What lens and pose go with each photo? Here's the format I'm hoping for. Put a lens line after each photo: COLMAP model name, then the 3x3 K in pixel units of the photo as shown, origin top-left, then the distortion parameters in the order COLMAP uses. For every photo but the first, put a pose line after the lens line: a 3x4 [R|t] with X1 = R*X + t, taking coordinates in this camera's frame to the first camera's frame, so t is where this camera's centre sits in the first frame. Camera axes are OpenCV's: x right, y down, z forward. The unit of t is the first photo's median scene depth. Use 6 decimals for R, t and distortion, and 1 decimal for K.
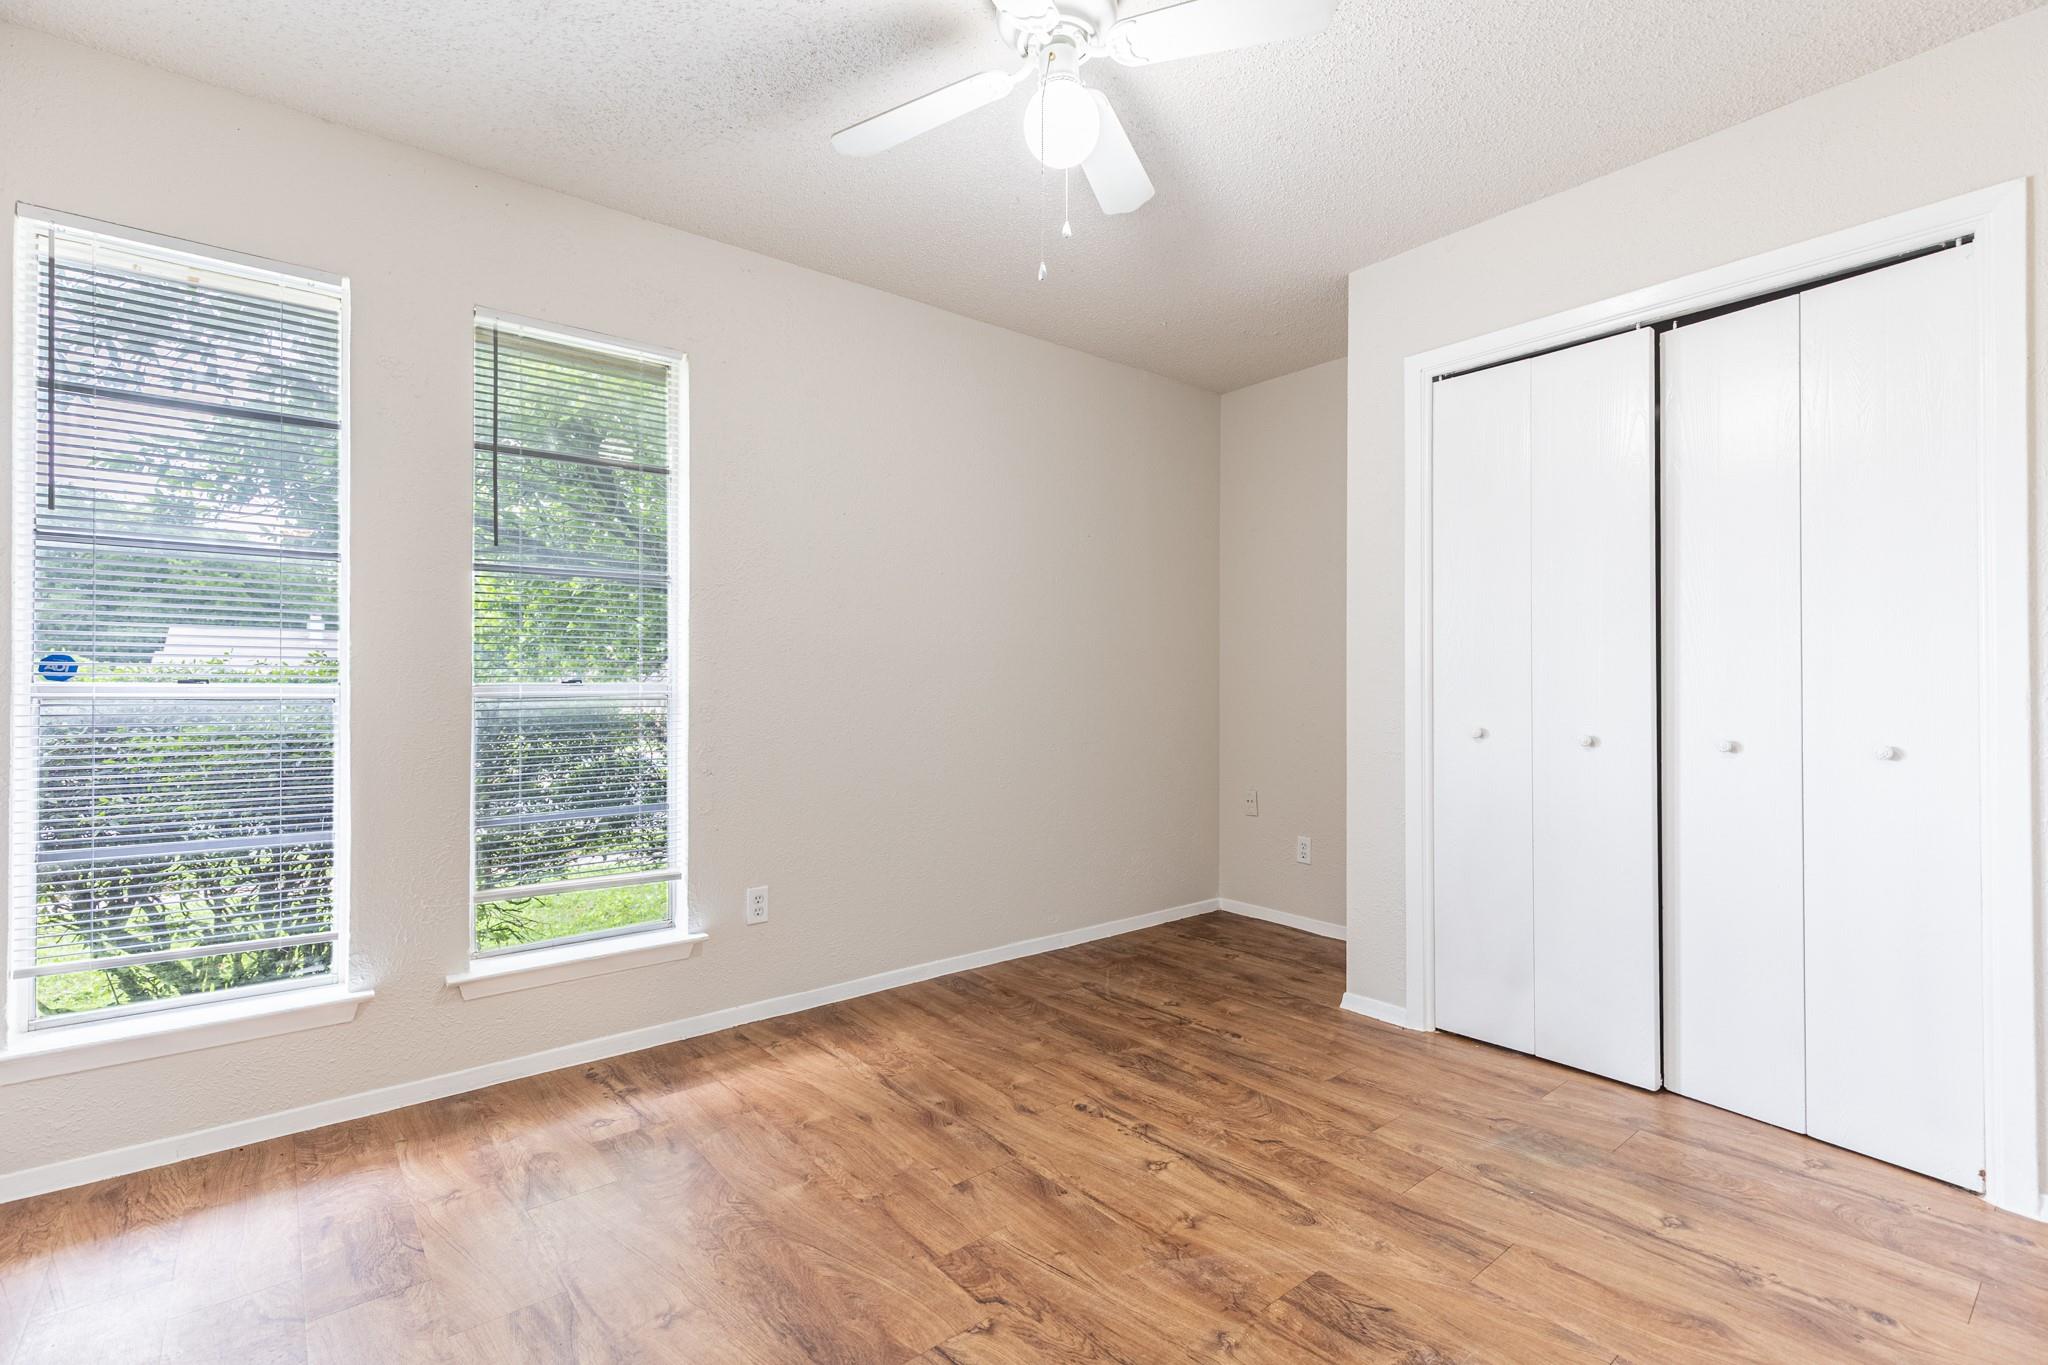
lens RADIAL K [[925.6, 0, 1032.8], [0, 925.6, 682.8], [0, 0, 1]] dist [0.012503, -0.002664]
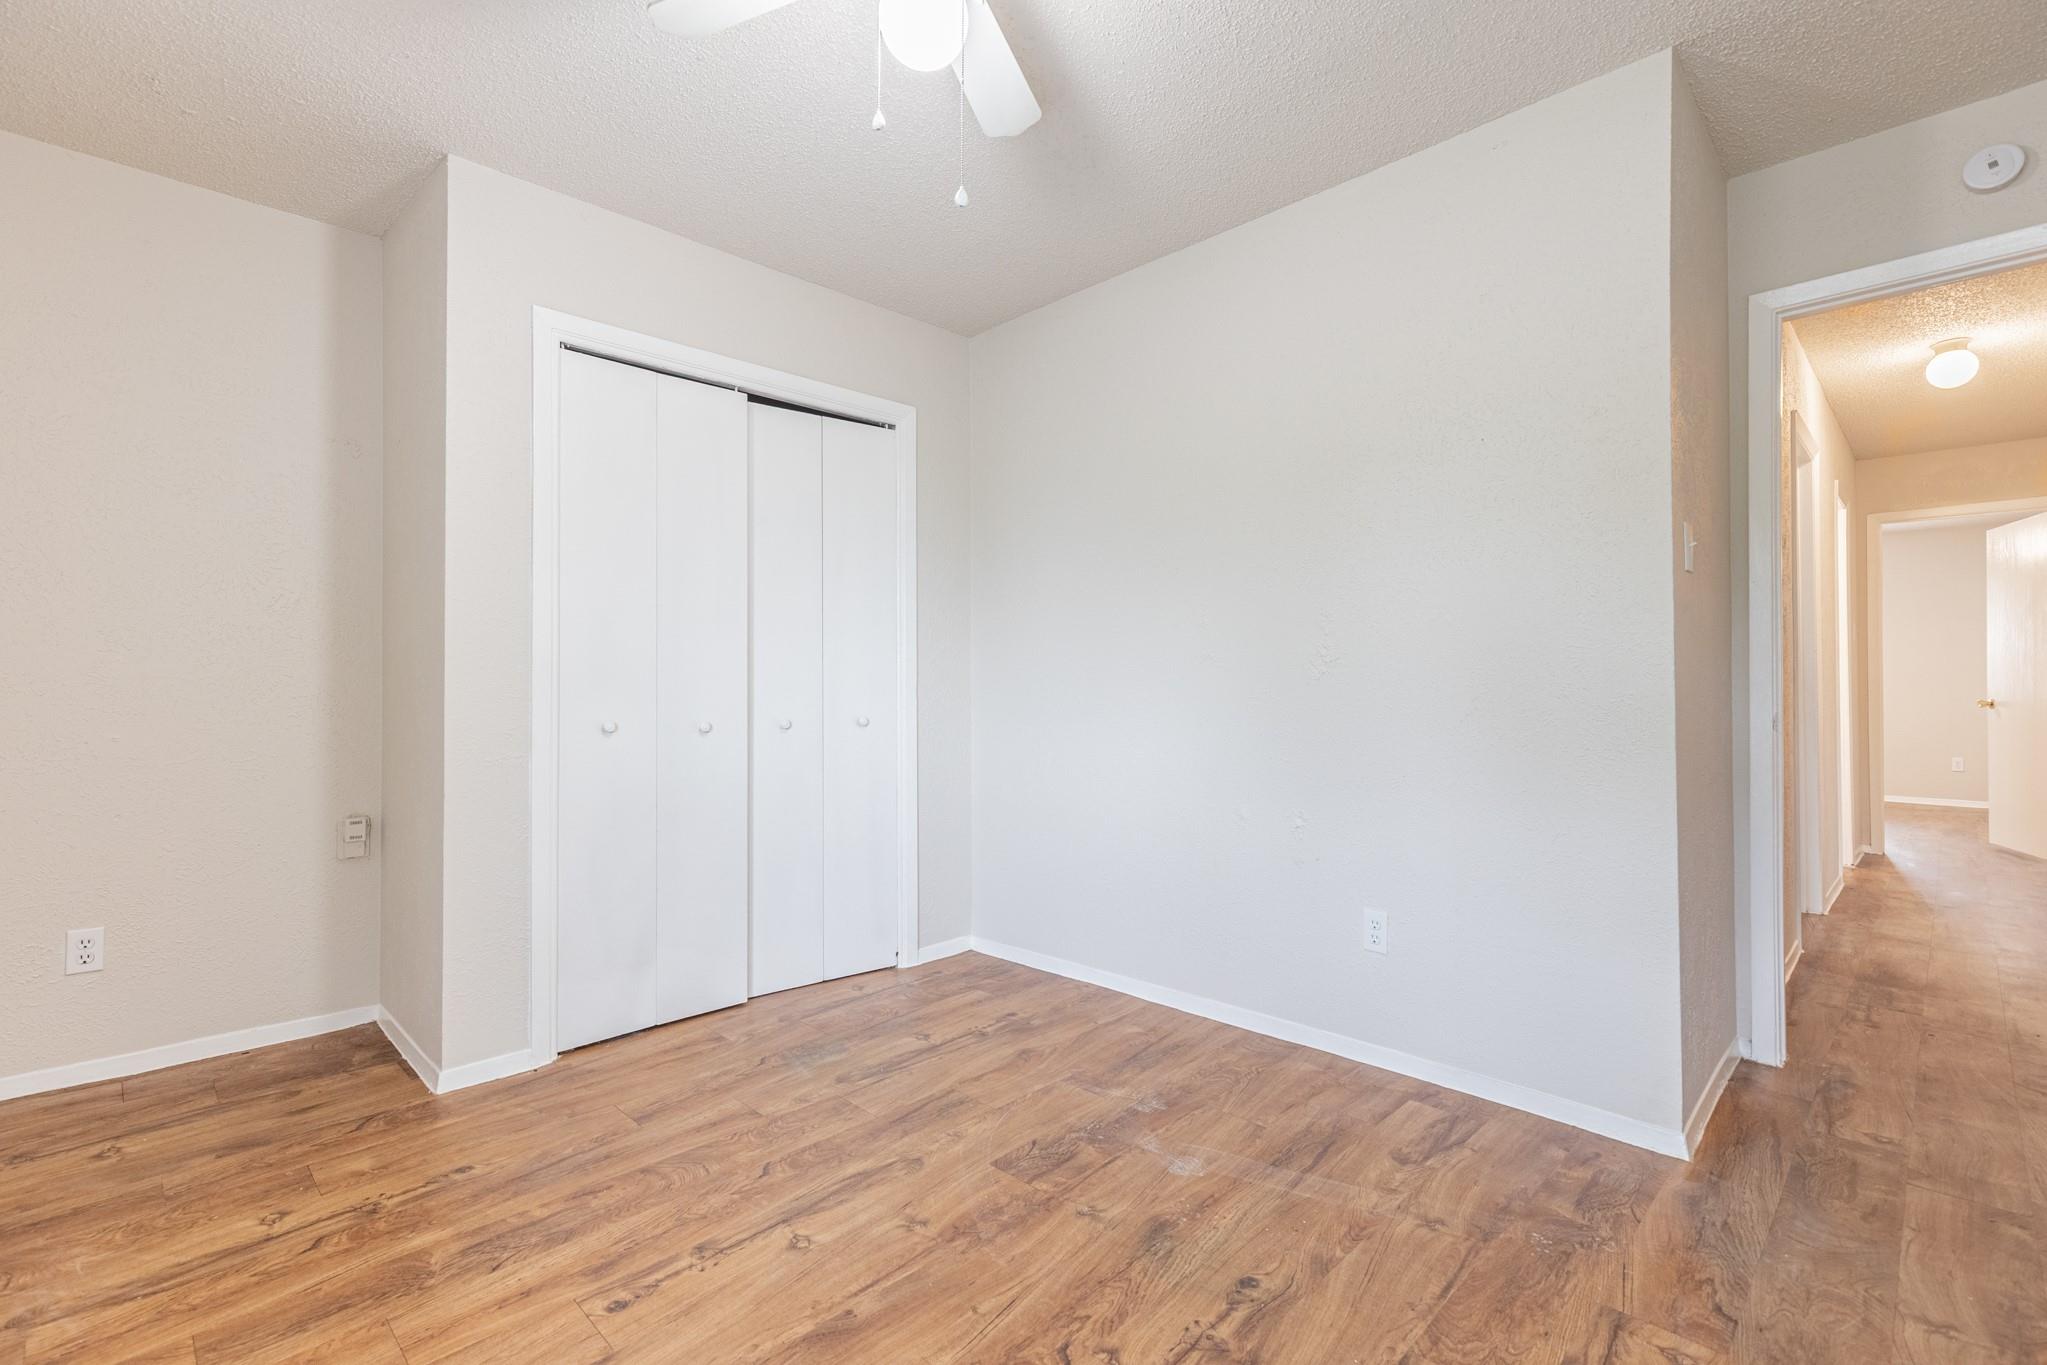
lens RADIAL K [[925.2, 0, 1033.2], [0, 925.2, 683.4], [0, 0, 1]] dist [0.012503, -0.002664]
pose [[-0.097025, 0.001608, 0.995281, -0.601636], [-0.002689, 0.999995, -0.001878, 0.008604], [-0.995278, -0.002858, -0.097020, 0.715600]]
